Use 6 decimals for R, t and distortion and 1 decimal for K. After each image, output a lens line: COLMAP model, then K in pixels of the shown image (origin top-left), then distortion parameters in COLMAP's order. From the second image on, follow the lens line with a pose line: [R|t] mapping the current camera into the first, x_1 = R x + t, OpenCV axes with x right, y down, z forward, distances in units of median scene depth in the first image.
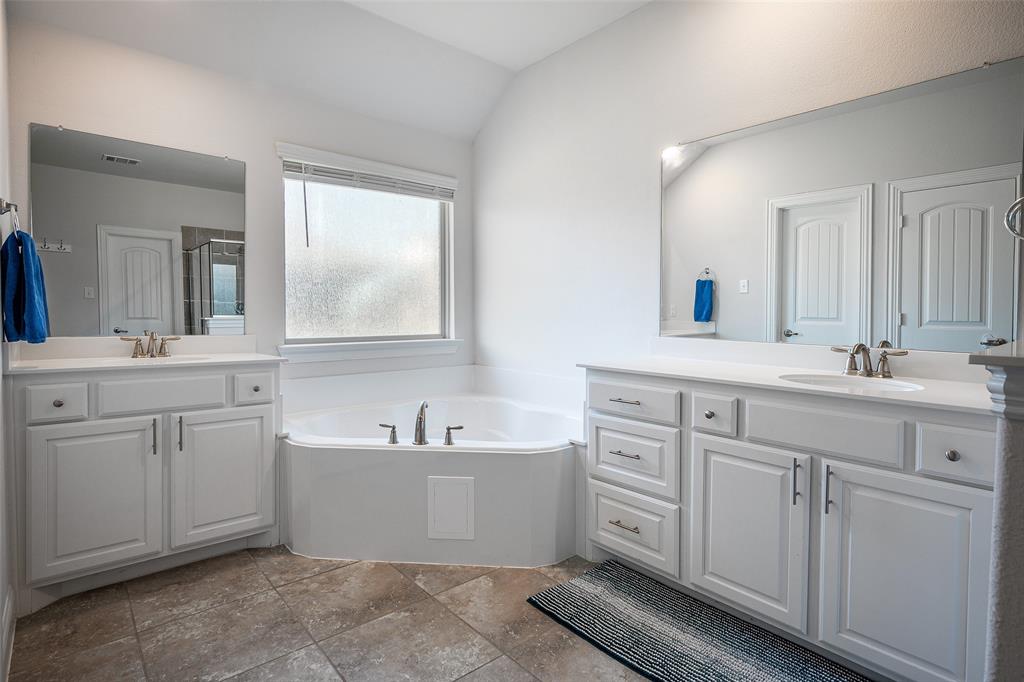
lens RADIAL K [[542.6, 0, 510.6], [0, 542.6, 340.3], [0, 0, 1]] dist [-0.009488, 0.002017]
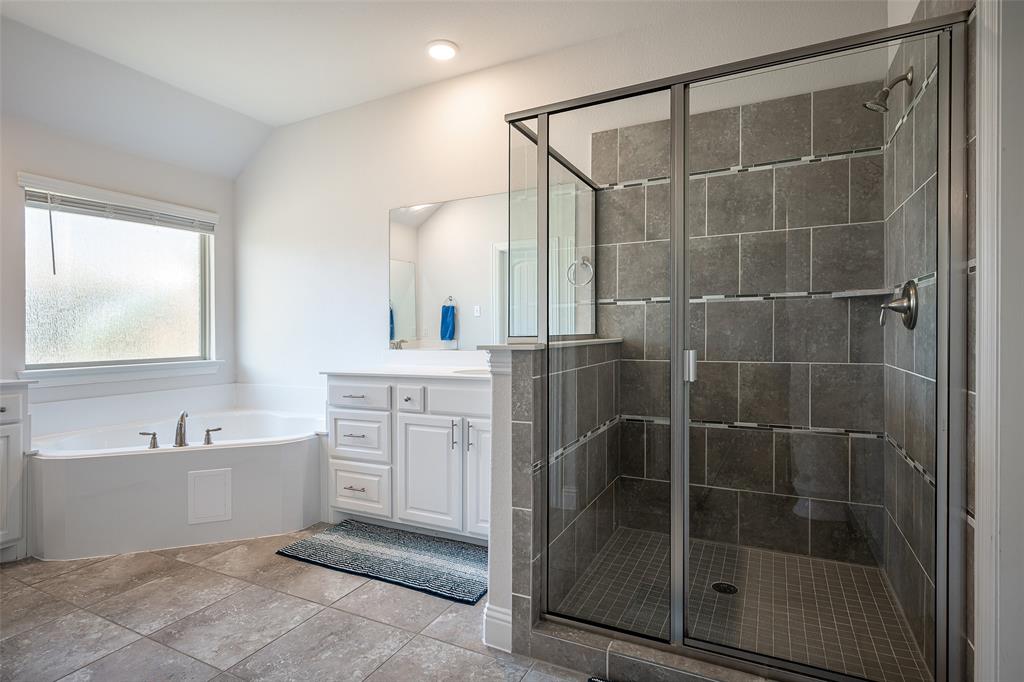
lens RADIAL K [[542.6, 0, 510.8], [0, 542.6, 324.7], [0, 0, 1]] dist [-0.009488, 0.002017]
pose [[0.924902, -0.011258, 0.380038, 0.053880], [0.038532, 0.997191, -0.064234, 0.031592], [-0.378247, 0.074054, 0.922738, -0.376722]]
